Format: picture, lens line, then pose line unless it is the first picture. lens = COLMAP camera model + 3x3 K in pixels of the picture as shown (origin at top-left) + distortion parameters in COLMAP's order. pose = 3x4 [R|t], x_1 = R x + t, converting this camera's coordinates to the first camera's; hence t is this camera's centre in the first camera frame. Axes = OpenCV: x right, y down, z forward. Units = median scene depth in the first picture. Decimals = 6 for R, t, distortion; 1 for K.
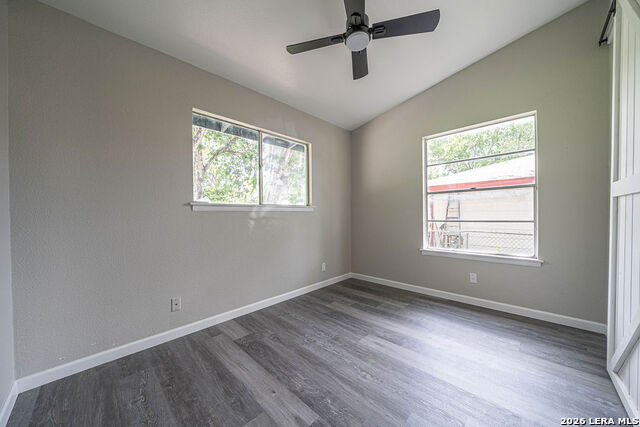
lens RADIAL K [[219.9, 0, 320.1], [0, 219.9, 215.3], [0, 0, 1]] dist [0.000213, 0.000028]
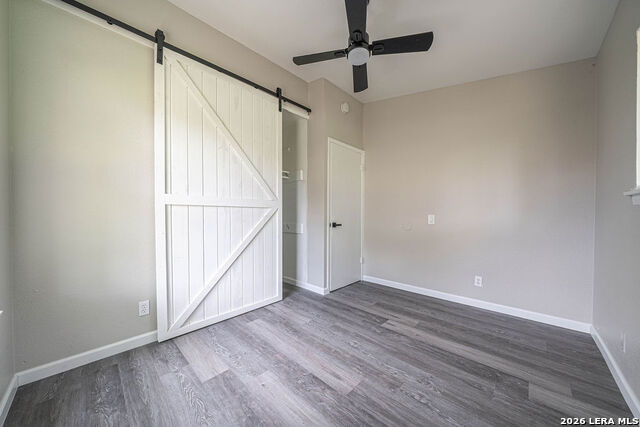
lens RADIAL K [[219.9, 0, 320.3], [0, 219.9, 217.3], [0, 0, 1]] dist [0.000213, 0.000028]
pose [[-0.999782, 0.012830, -0.016458, 0.357572], [0.012604, 0.999825, 0.013798, -0.008252], [0.016632, 0.013587, -0.999769, 1.943797]]
